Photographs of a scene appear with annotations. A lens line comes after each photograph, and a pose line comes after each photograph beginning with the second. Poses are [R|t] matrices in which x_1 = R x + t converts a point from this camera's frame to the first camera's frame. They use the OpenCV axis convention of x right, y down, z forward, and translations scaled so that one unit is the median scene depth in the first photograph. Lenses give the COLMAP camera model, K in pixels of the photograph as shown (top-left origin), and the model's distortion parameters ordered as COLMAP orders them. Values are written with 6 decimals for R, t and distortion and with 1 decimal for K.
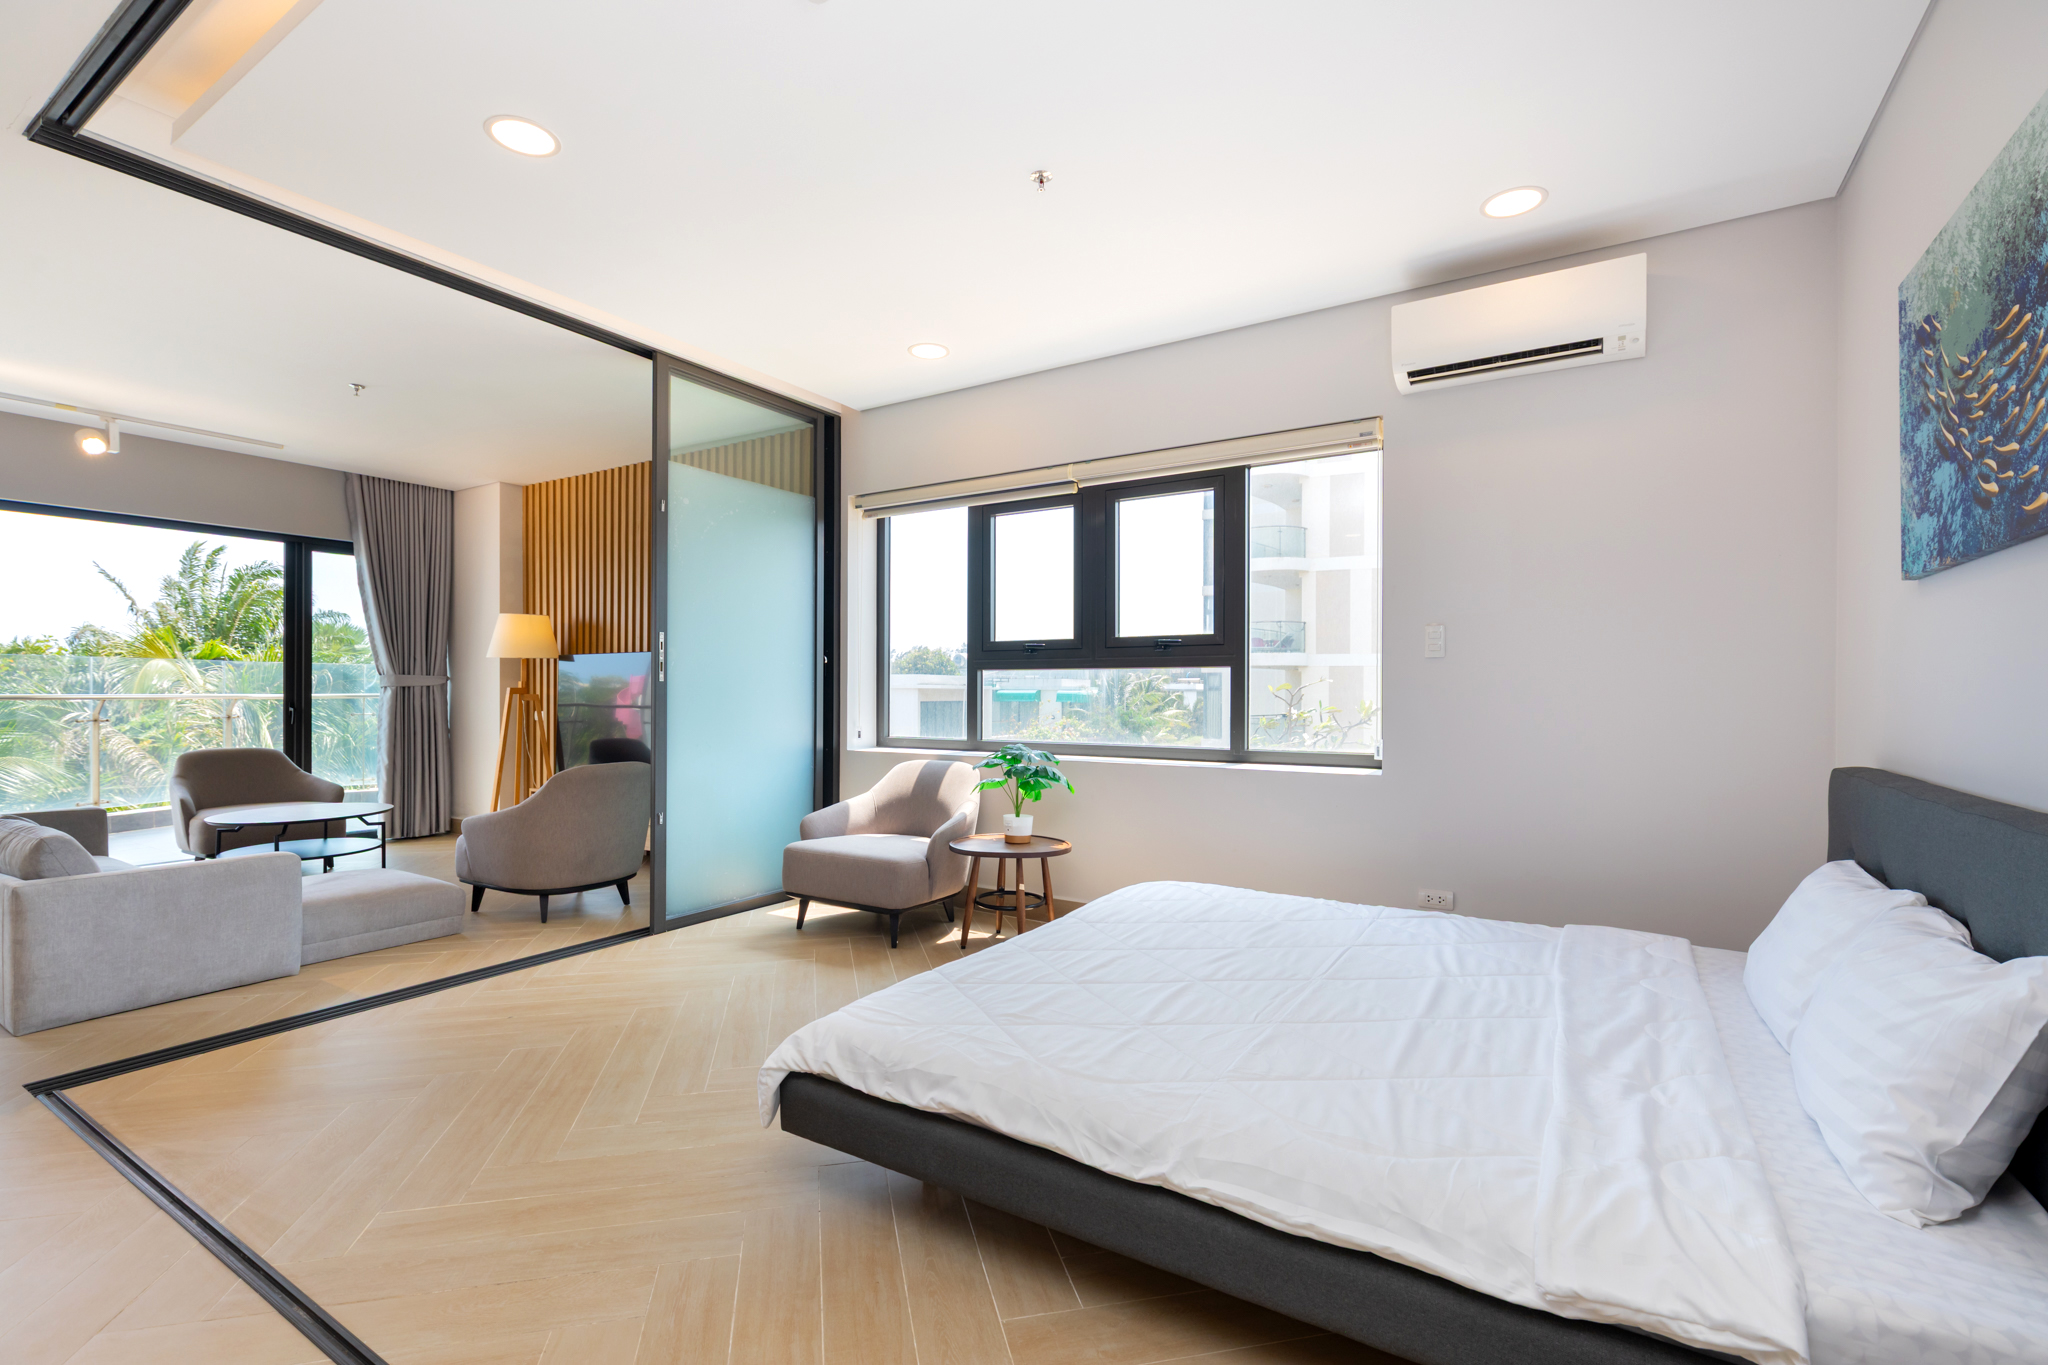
lens RADIAL K [[903.8, 0, 1023.8], [0, 903.8, 700.8], [0, 0, 1]] dist [0.000247, -0.000528]
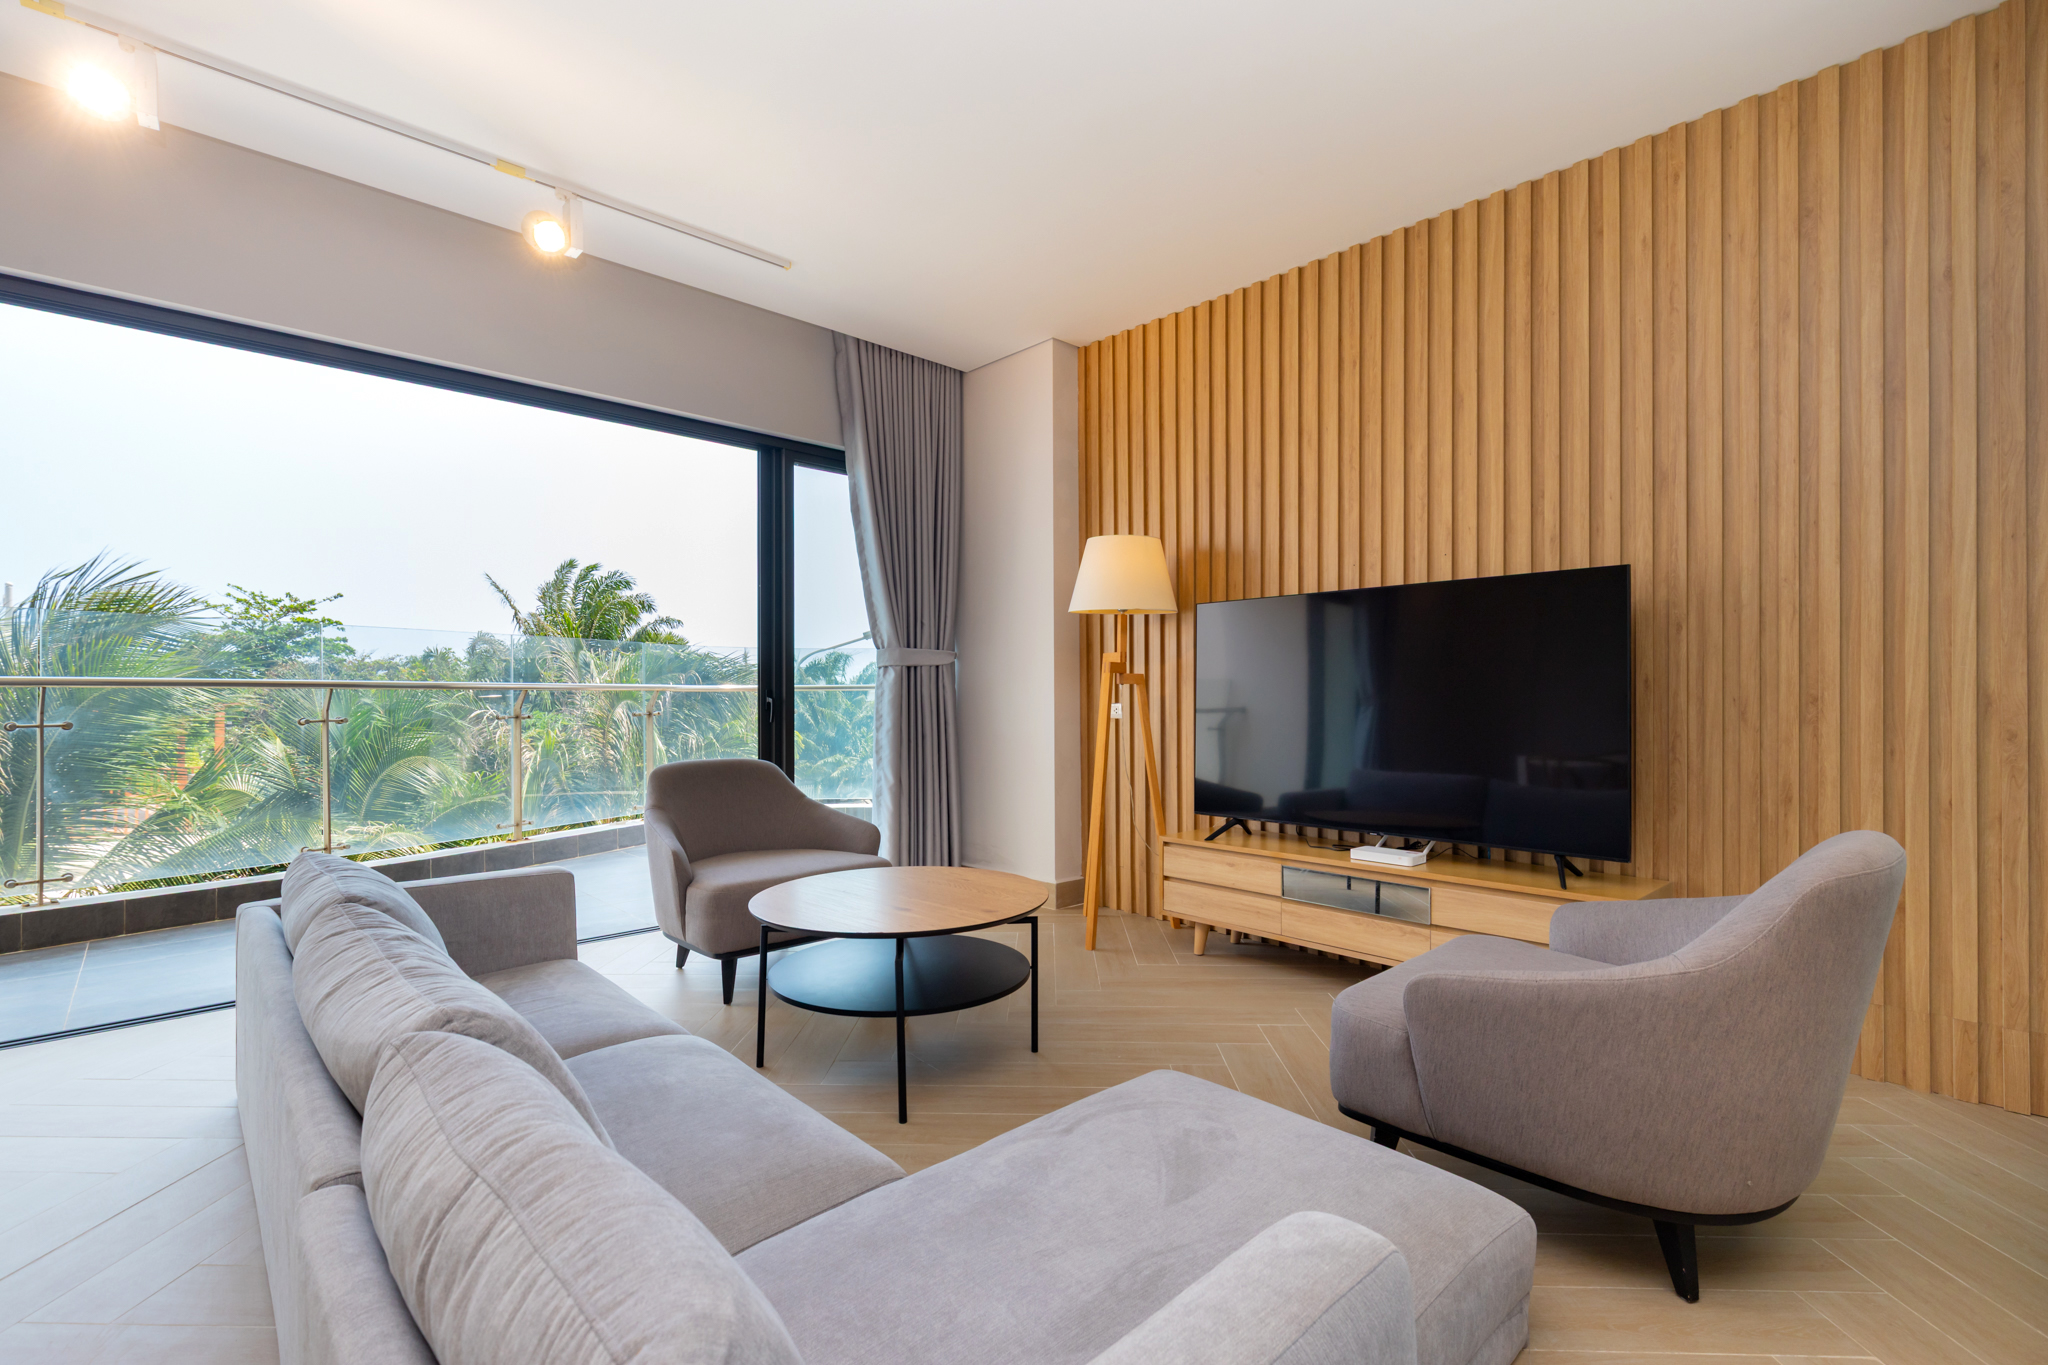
lens RADIAL K [[903.8, 0, 1025.4], [0, 903.8, 690.3], [0, 0, 1]] dist [0.000247, -0.000528]
pose [[0.967282, -0.009321, -0.253532, -0.437878], [0.006596, 0.999911, -0.011593, 0.010411], [0.253617, 0.009541, 0.967258, 0.383229]]
